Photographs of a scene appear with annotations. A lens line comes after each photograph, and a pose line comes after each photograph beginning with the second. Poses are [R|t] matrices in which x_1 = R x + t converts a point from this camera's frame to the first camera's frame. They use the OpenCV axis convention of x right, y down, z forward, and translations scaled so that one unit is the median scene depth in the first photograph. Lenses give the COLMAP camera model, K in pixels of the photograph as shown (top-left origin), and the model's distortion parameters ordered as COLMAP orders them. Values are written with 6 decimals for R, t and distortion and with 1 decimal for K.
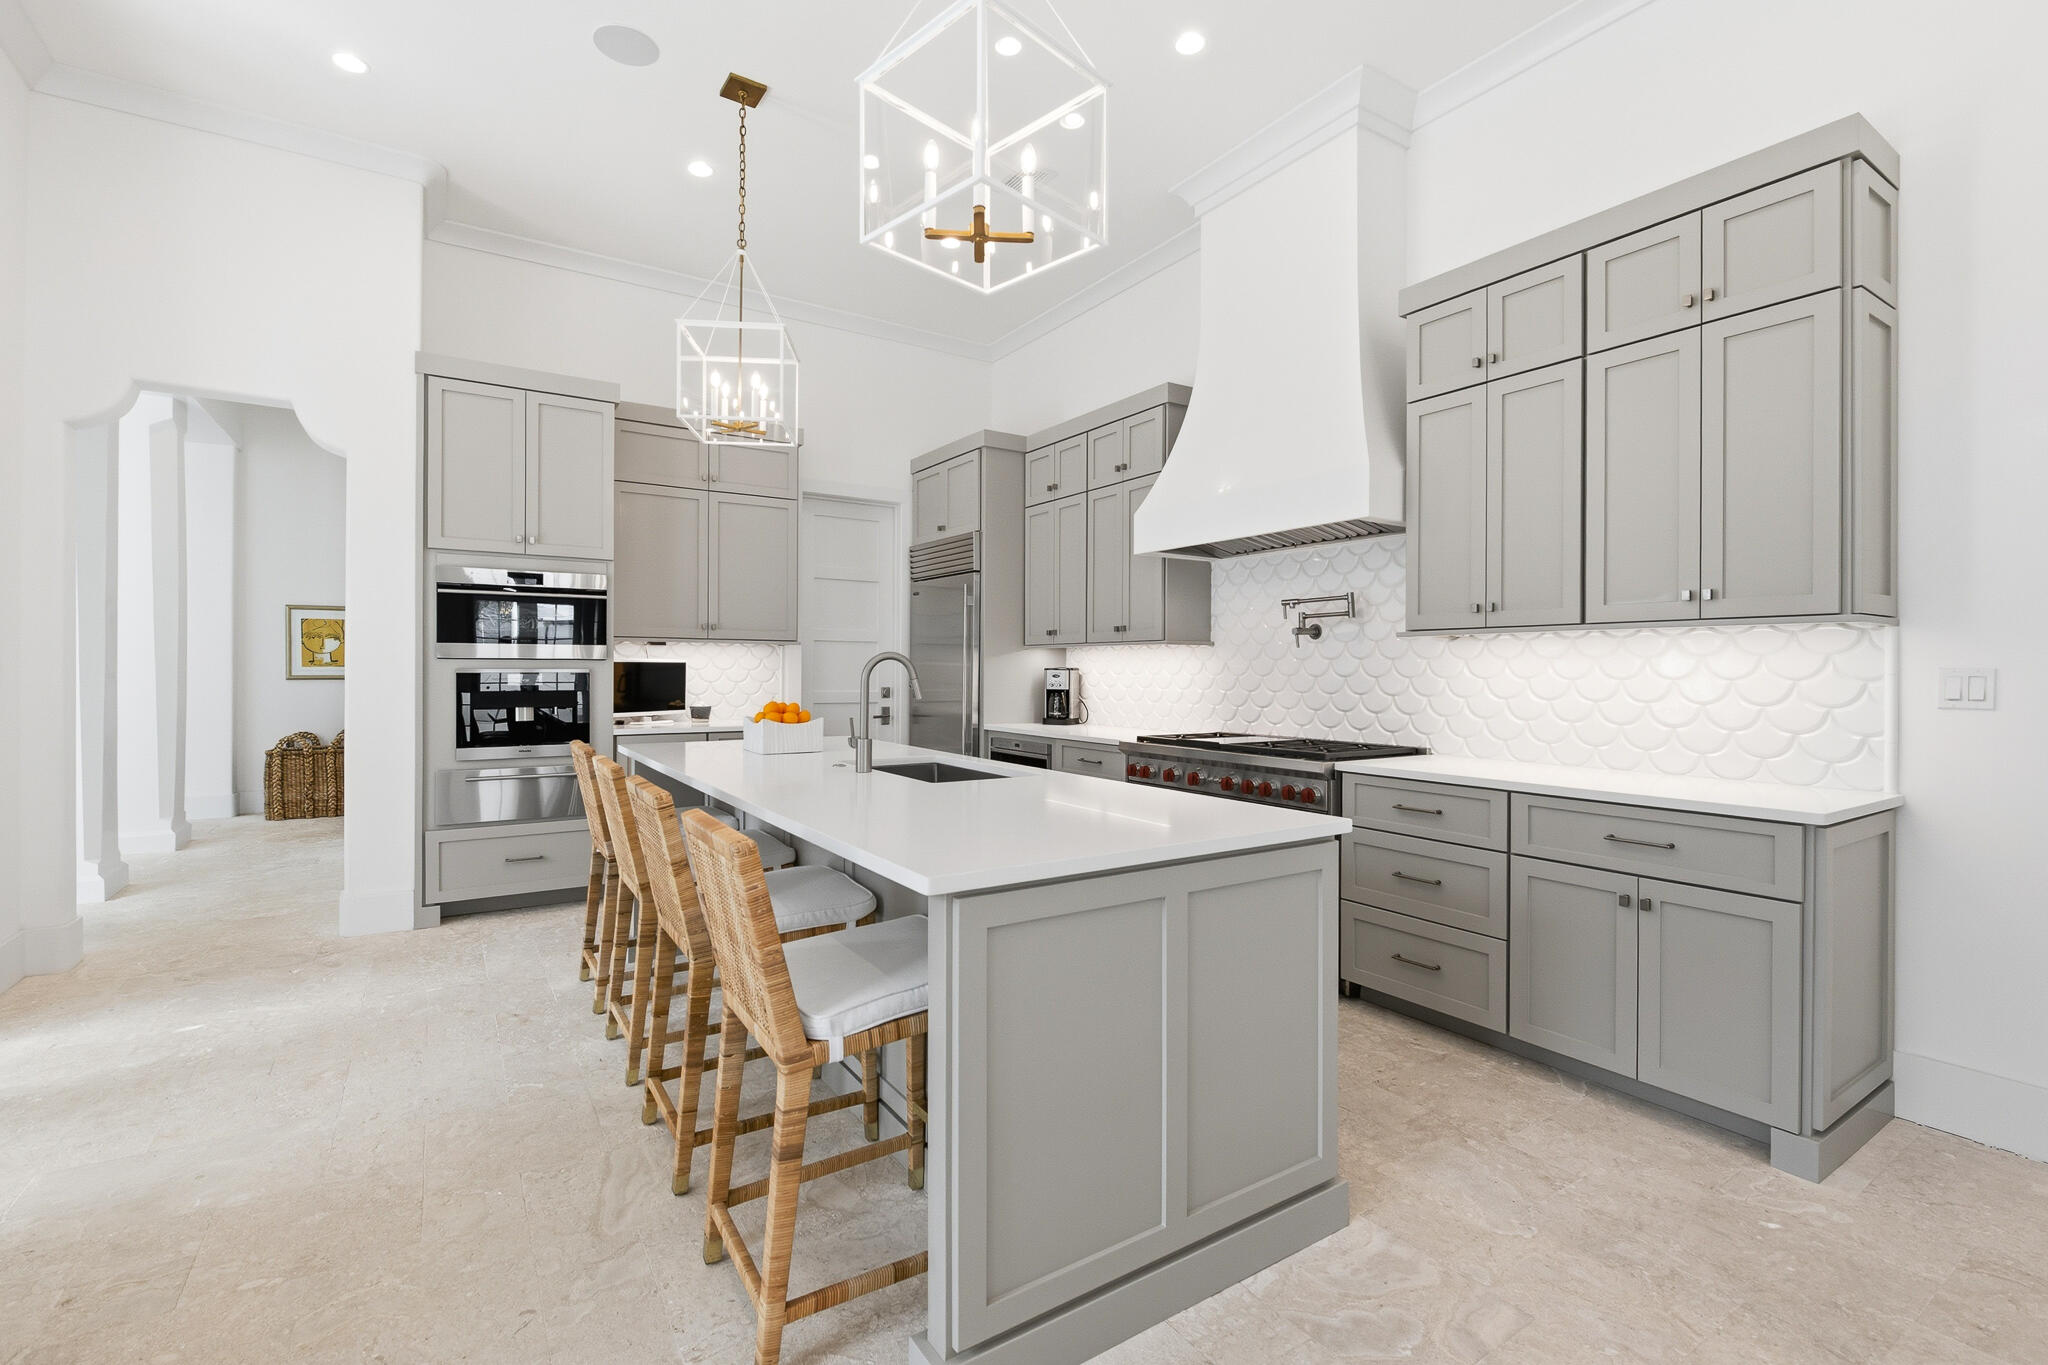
lens RADIAL K [[892.4, 0, 1024.0], [0, 892.4, 682.5], [0, 0, 1]] dist [0.000456, 0.000028]
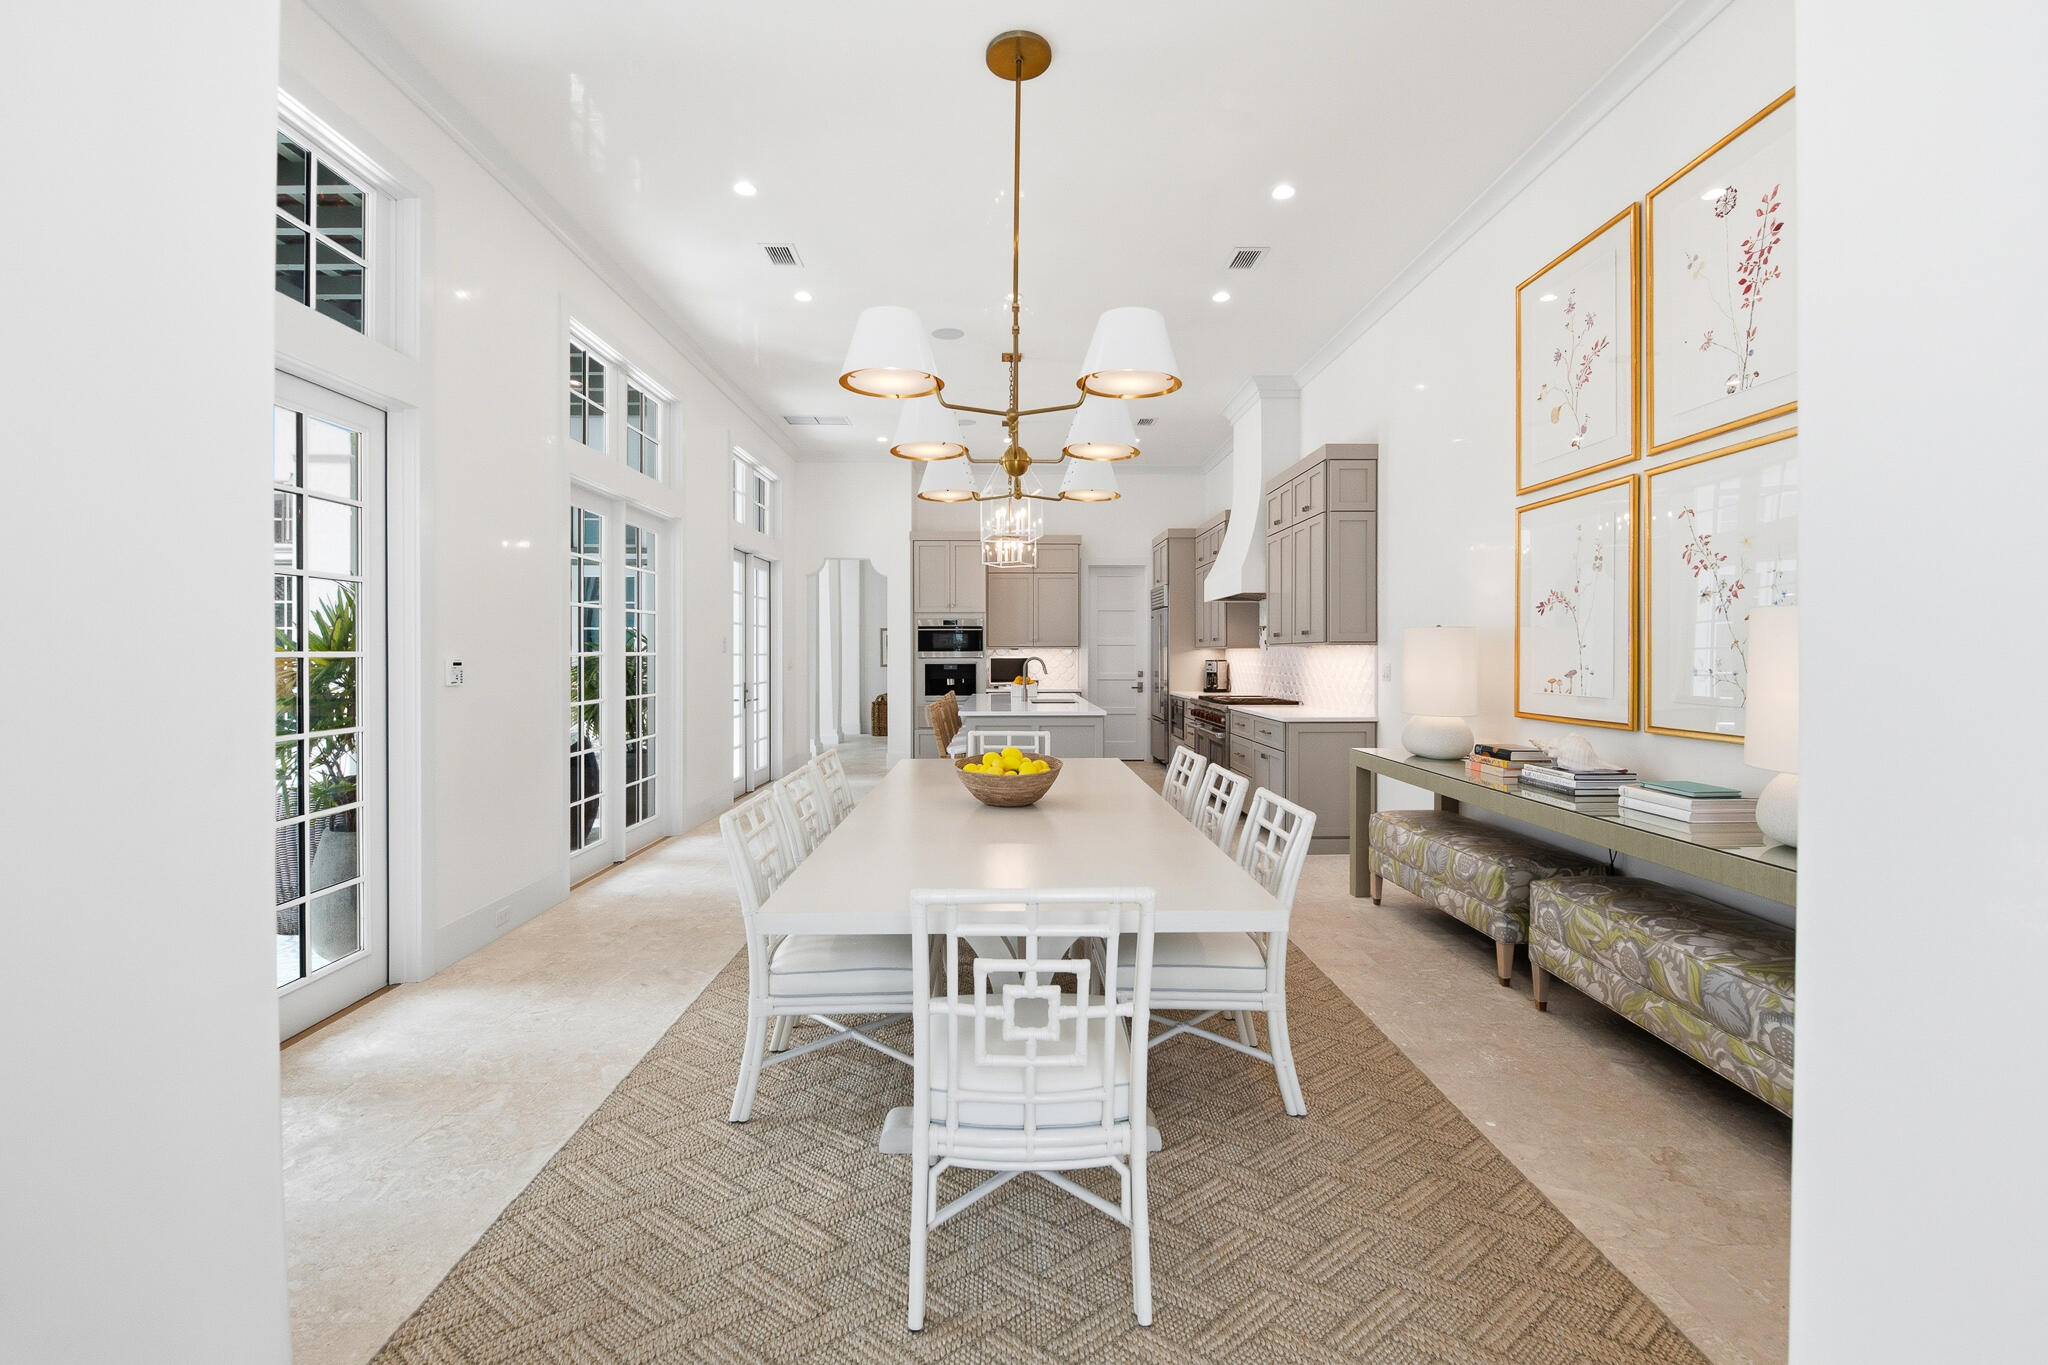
lens RADIAL K [[892.4, 0, 1024.0], [0, 892.4, 682.5], [0, 0, 1]] dist [0.000456, 0.000028]
pose [[0.847894, 0.009703, -0.530078, 0.729213], [-0.001270, 0.999867, 0.016271, -0.000362], [0.530165, -0.013122, 0.847793, -0.752199]]
